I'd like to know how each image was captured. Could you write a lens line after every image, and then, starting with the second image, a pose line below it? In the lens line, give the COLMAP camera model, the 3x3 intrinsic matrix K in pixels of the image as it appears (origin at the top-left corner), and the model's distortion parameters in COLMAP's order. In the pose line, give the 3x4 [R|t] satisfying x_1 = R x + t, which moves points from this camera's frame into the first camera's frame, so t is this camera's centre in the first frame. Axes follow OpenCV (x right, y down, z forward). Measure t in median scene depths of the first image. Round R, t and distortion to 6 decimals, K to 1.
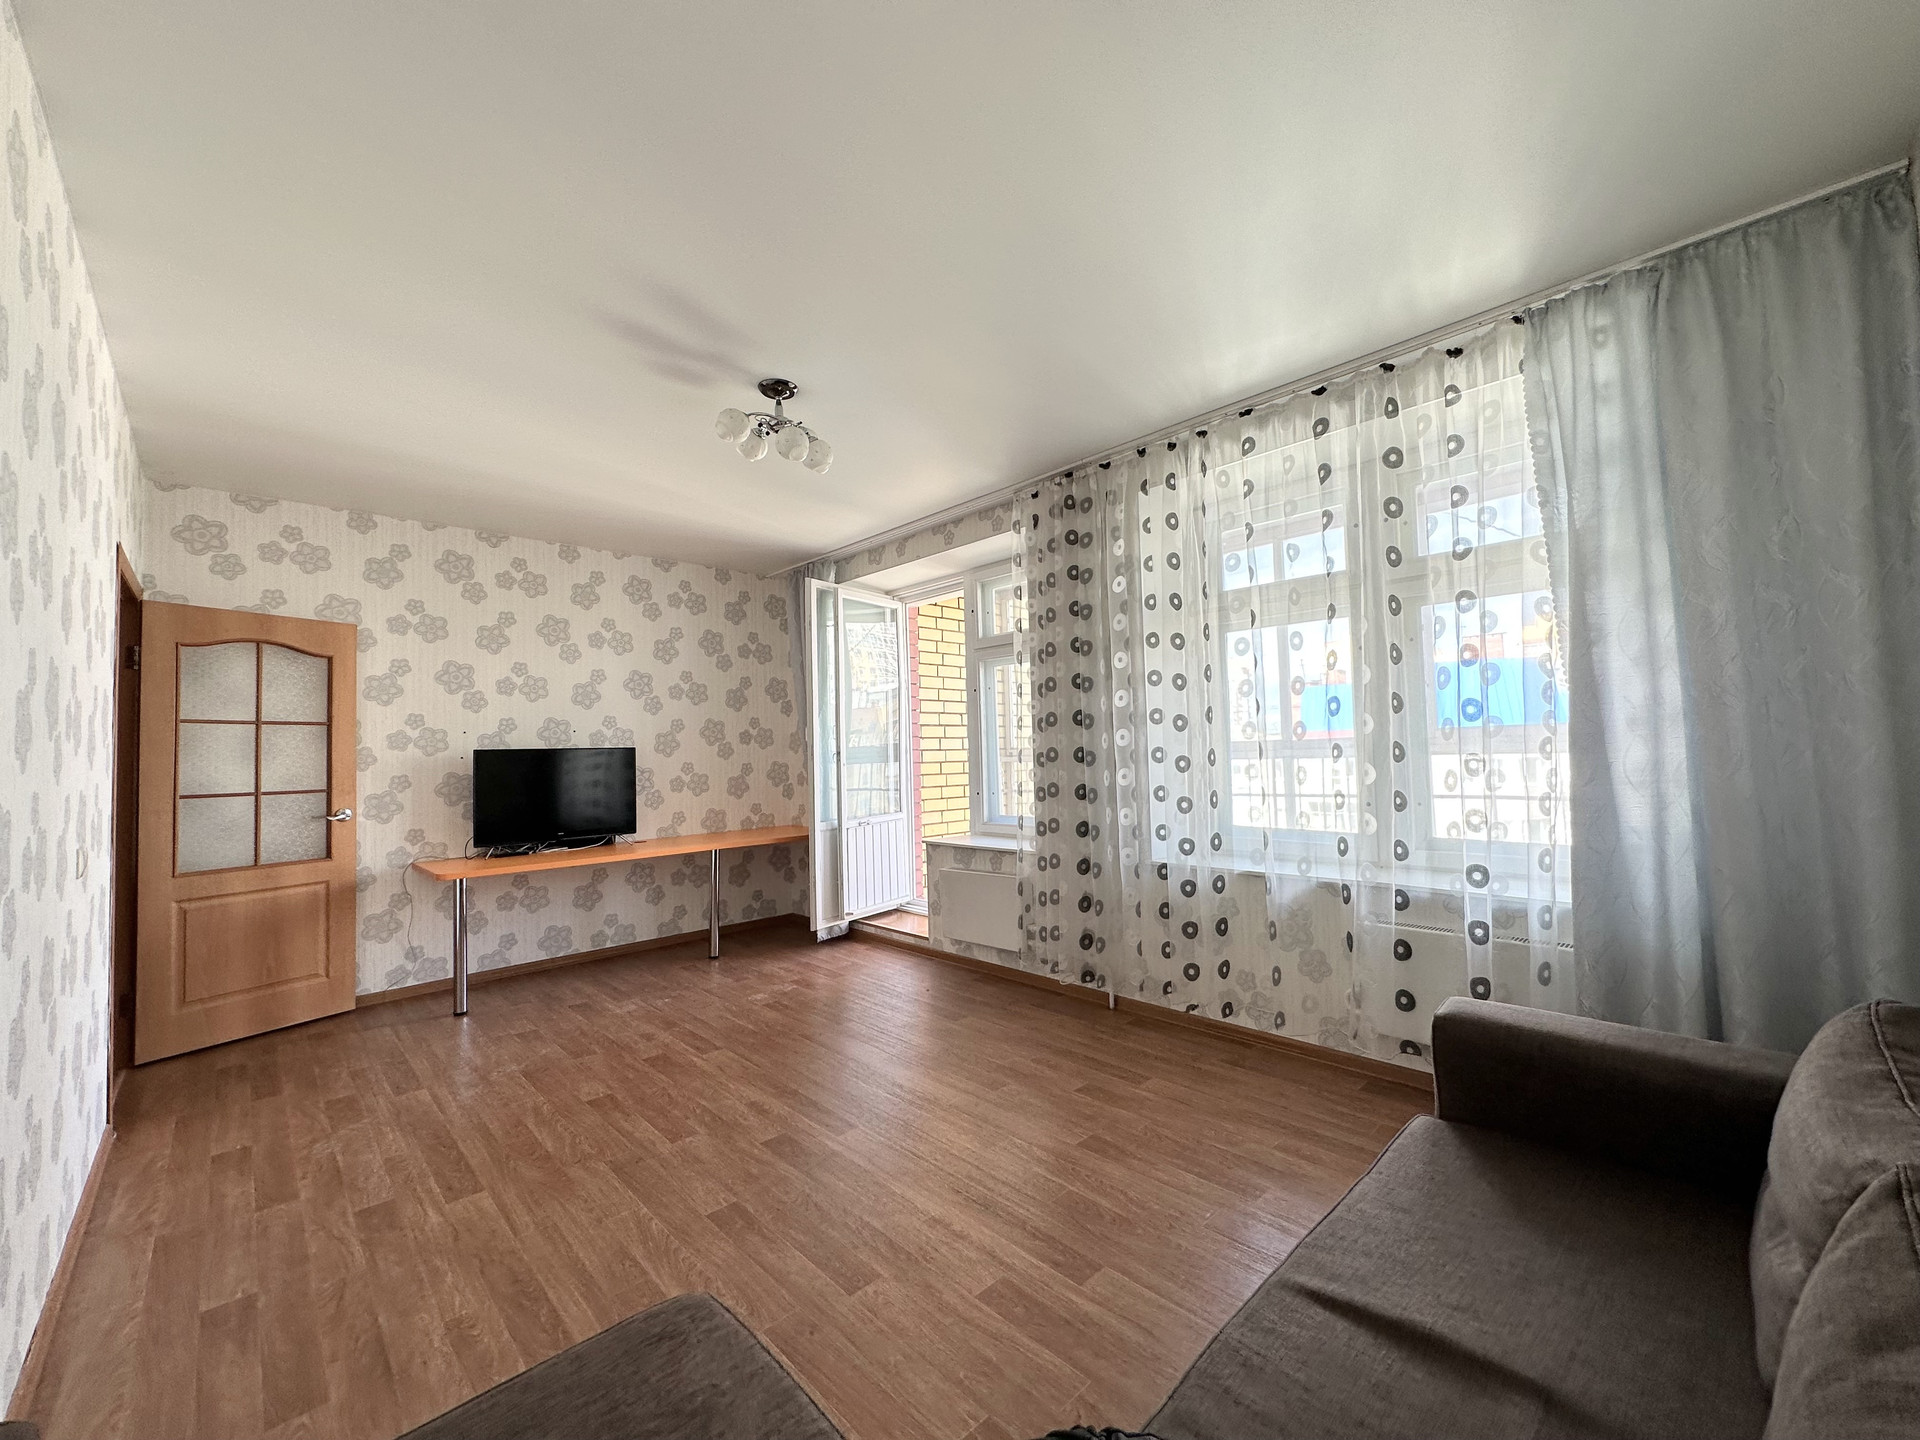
lens RADIAL K [[764.3, 0, 957.6], [0, 764.3, 718.5], [0, 0, 1]] dist [-0.001196, 0.000422]
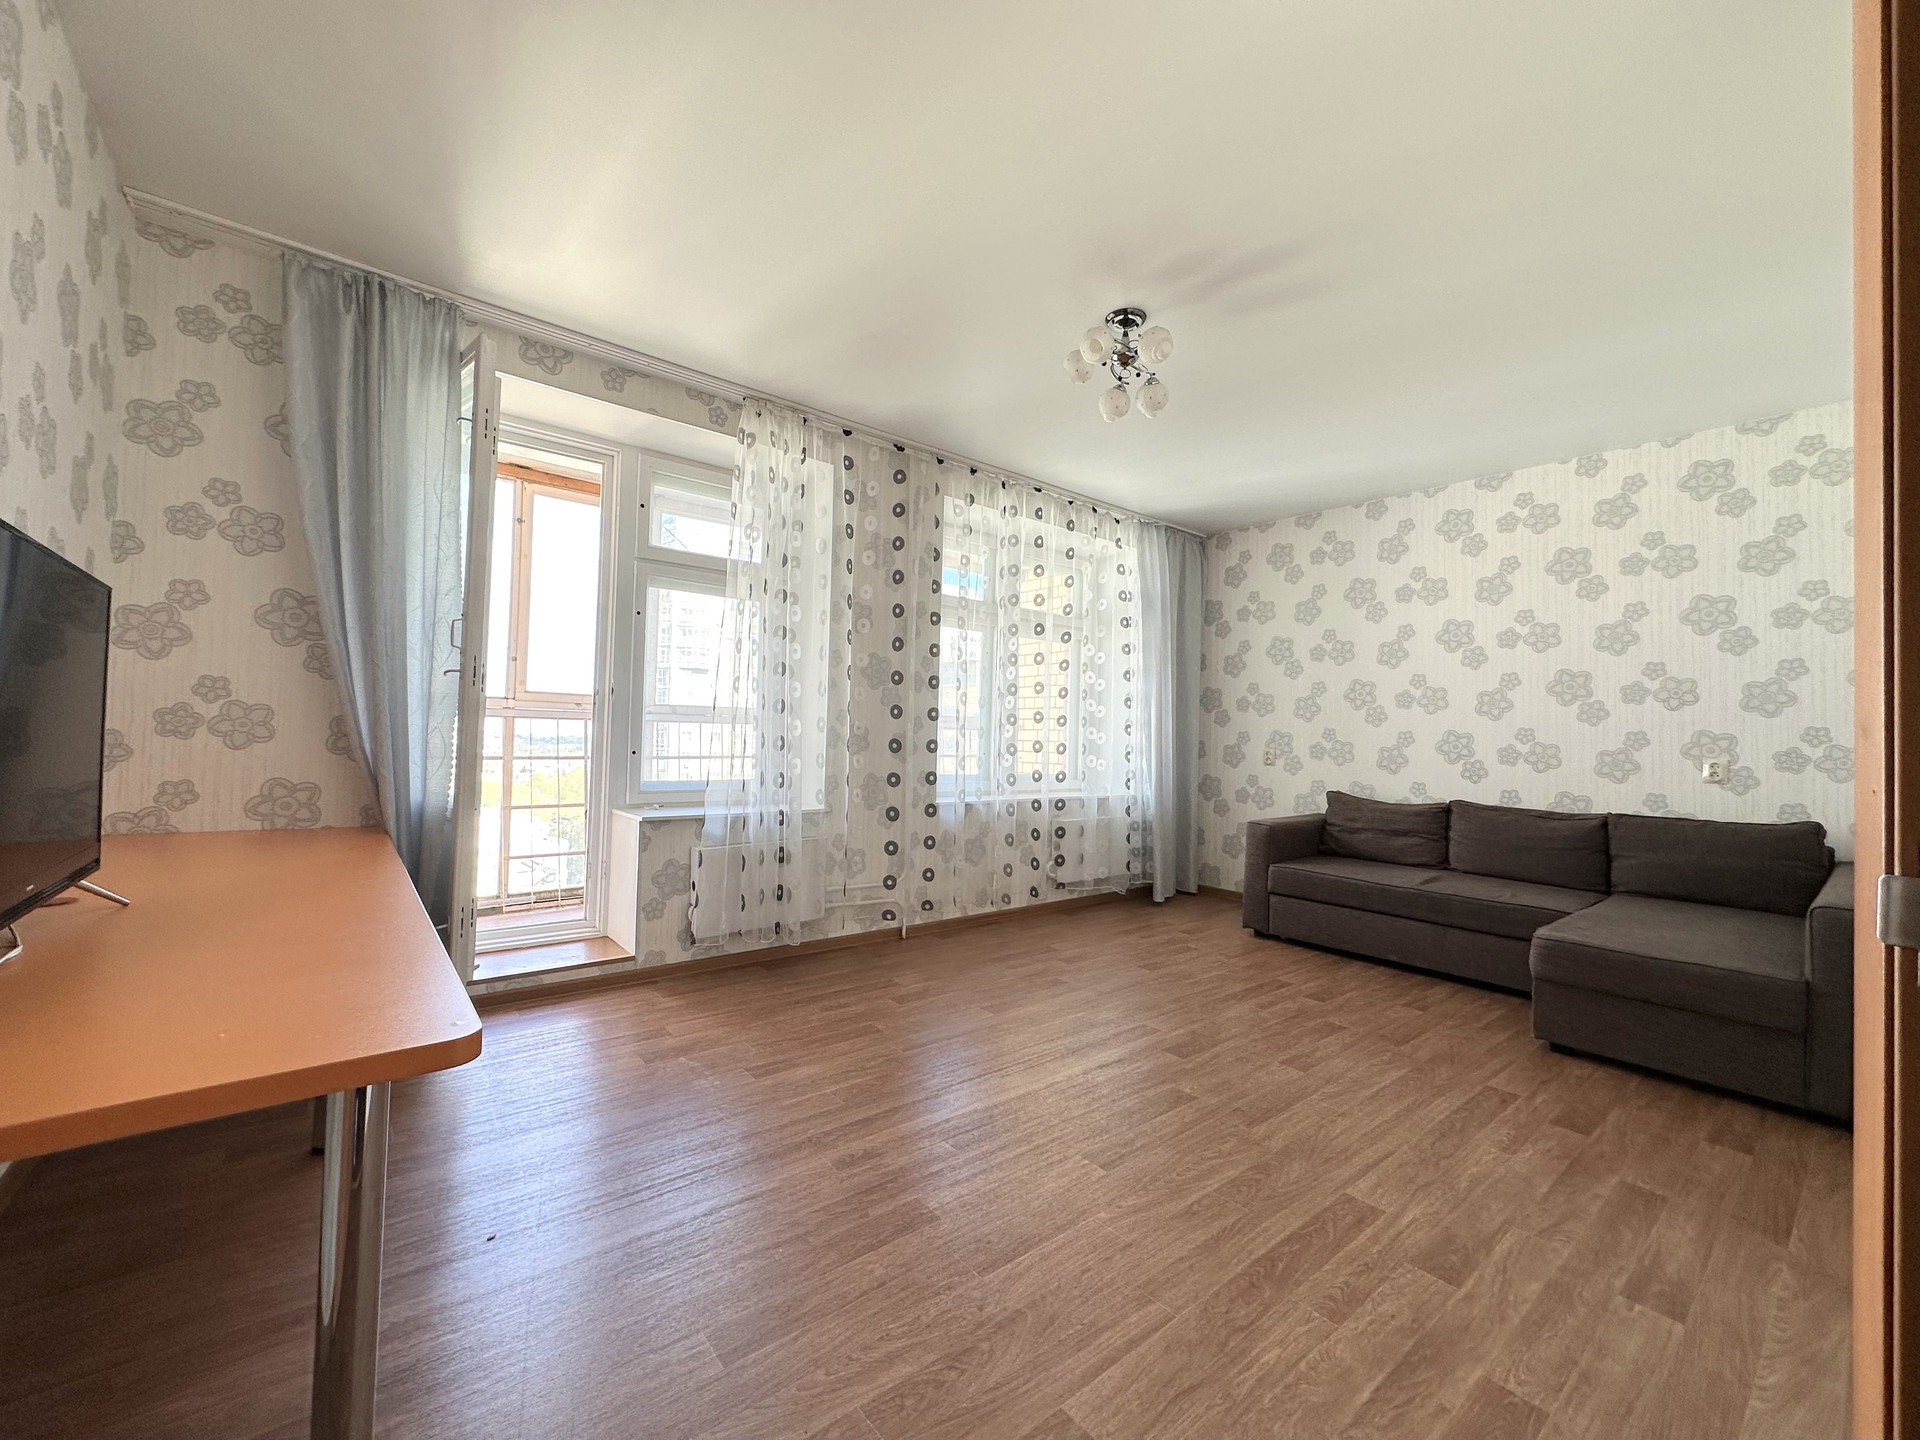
lens RADIAL K [[764.9, 0, 953.9], [0, 764.9, 732.9], [0, 0, 1]] dist [-0.001088, 0.000013]
pose [[0.080567, 0.038289, 0.996014, -0.865532], [-0.071816, 0.996888, -0.032513, 0.102570], [-0.994159, -0.068910, 0.083066, 0.801571]]
